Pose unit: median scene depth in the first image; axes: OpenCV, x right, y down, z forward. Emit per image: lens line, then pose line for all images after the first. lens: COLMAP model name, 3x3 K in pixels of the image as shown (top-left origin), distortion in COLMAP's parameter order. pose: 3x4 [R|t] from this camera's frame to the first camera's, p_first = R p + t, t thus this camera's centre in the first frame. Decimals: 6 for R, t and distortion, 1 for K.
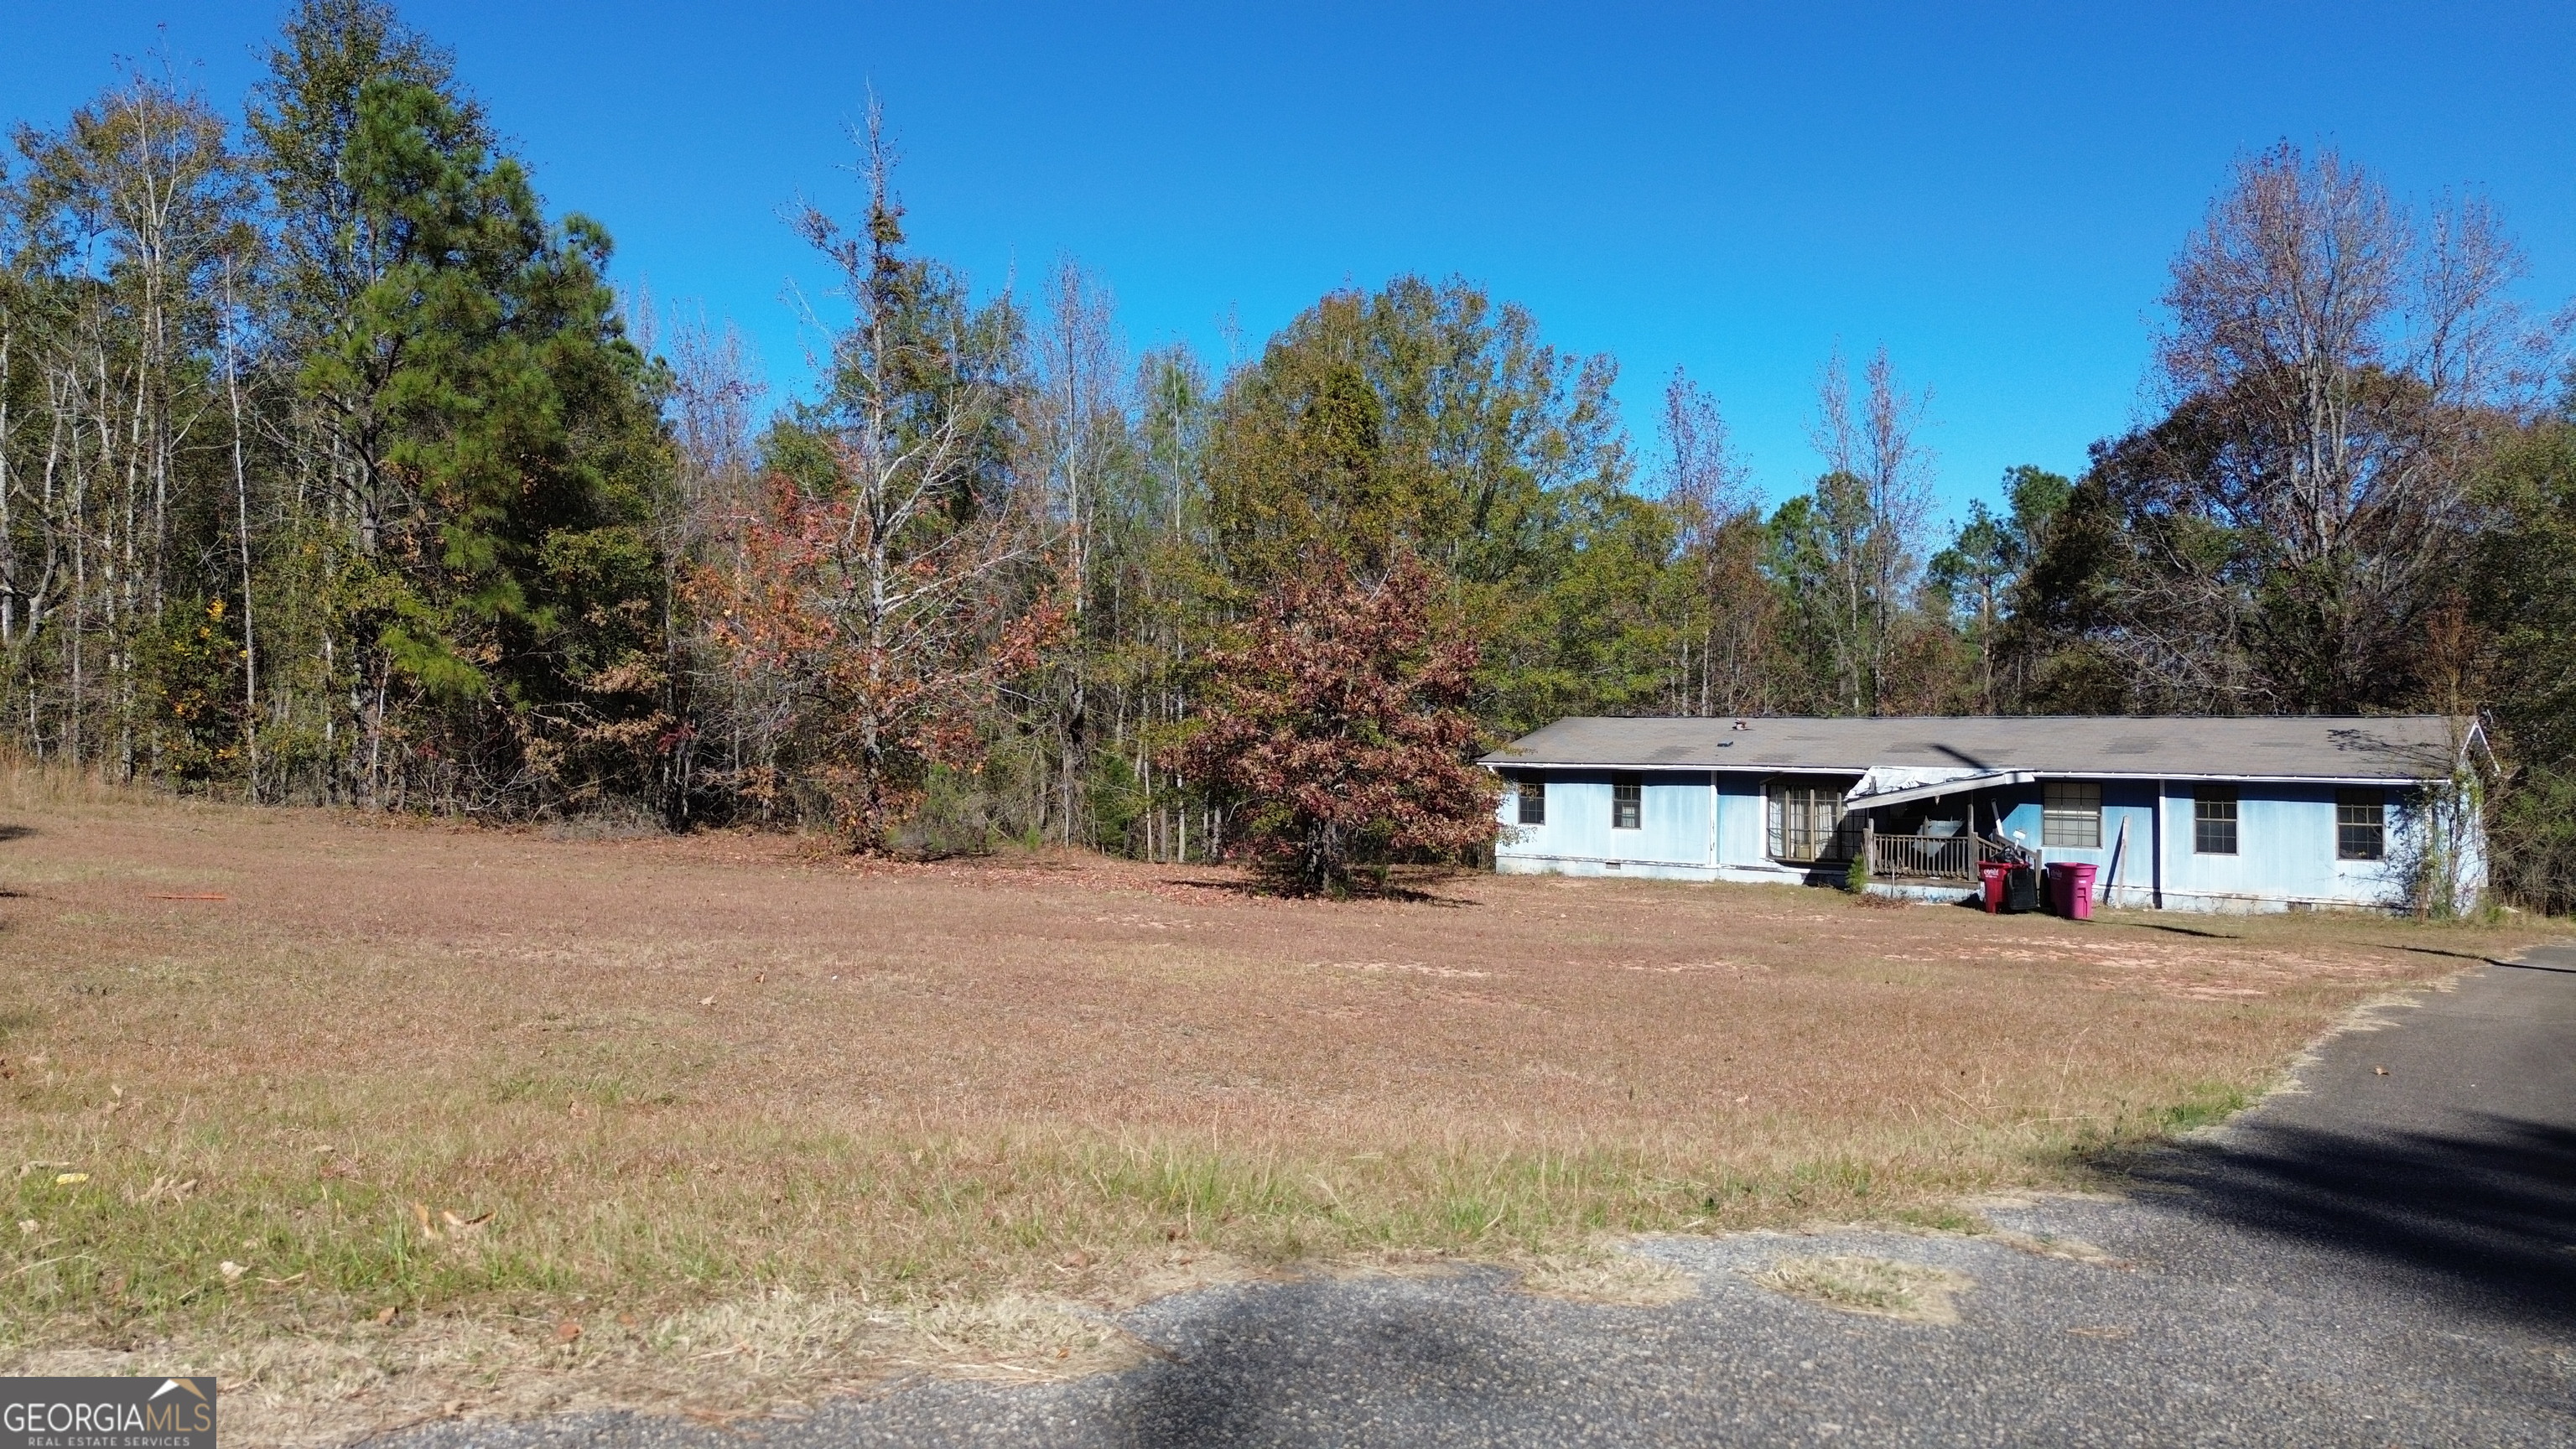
lens RADIAL K [[1829.2, 0, 1284.5], [0, 1829.2, 728.1], [0, 0, 1]] dist [0.077604, -0.066722]
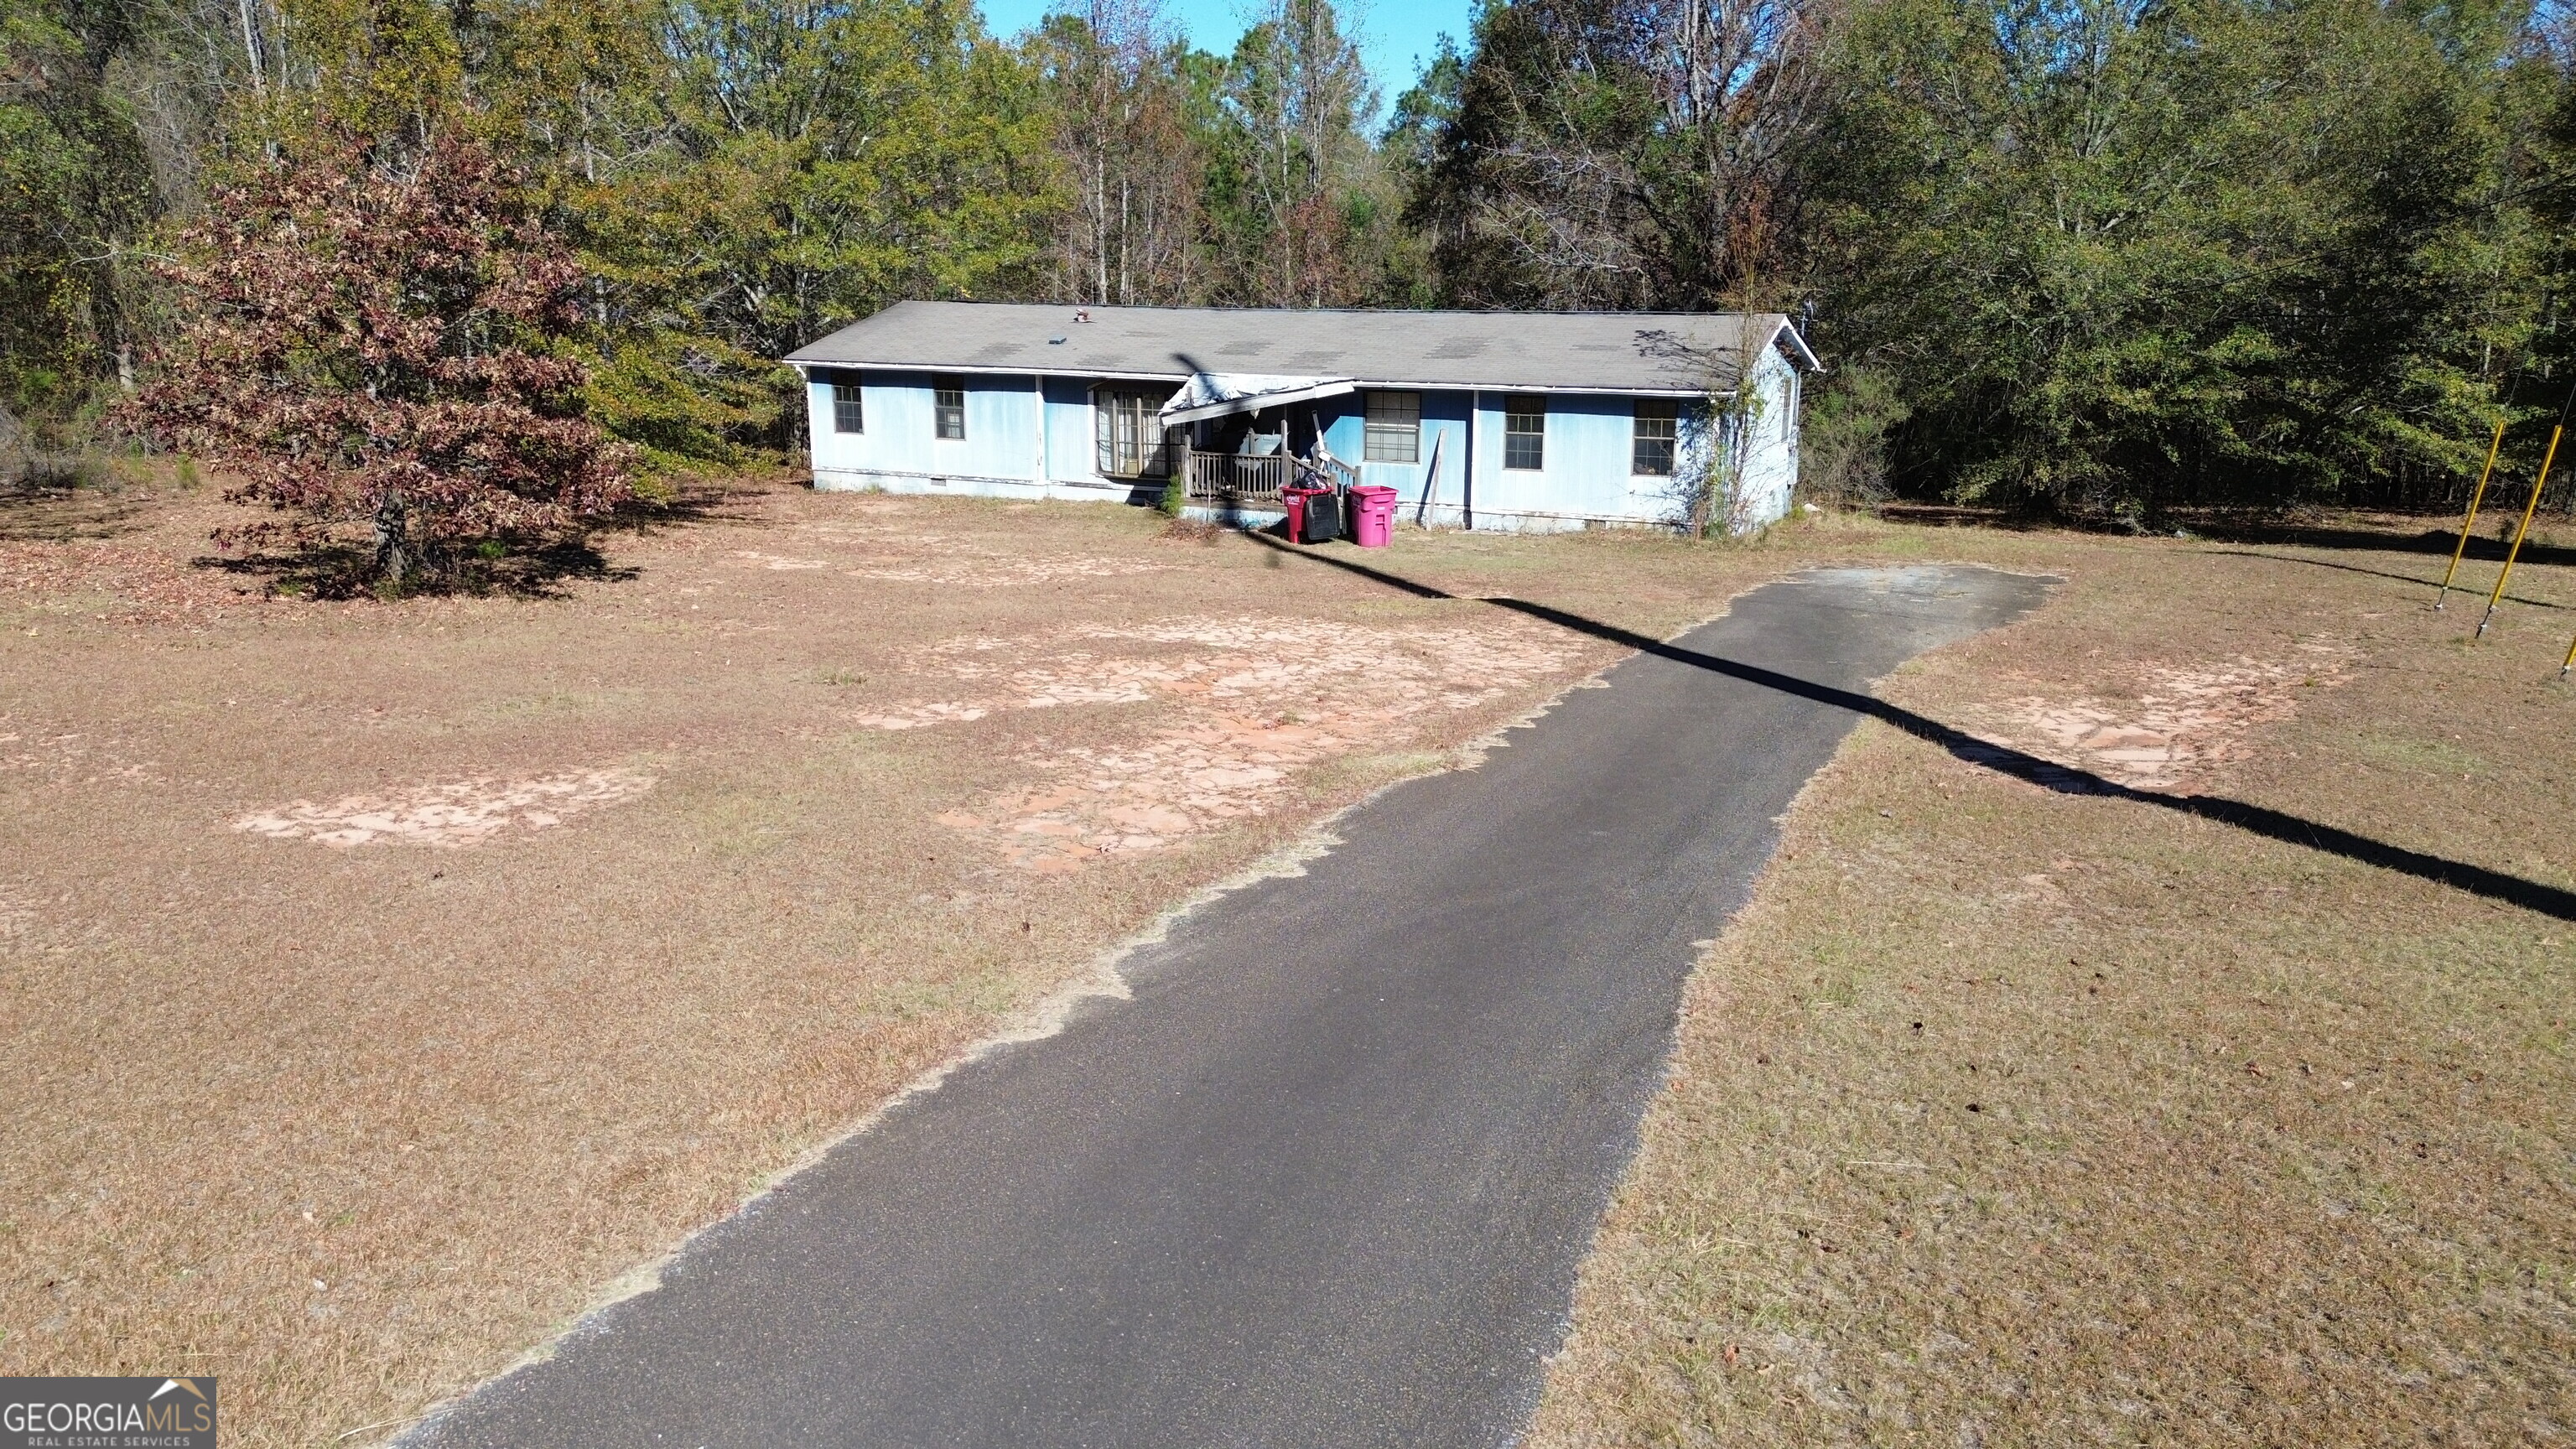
lens RADIAL K [[1829.2, 0, 1305.3], [0, 1829.2, 731.7], [0, 0, 1]] dist [0.077604, -0.066722]
pose [[0.969291, -0.060214, 0.238430, 0.153046], [-0.001478, 0.968115, 0.250501, -0.035810], [-0.245911, -0.243161, 0.938297, 0.106713]]
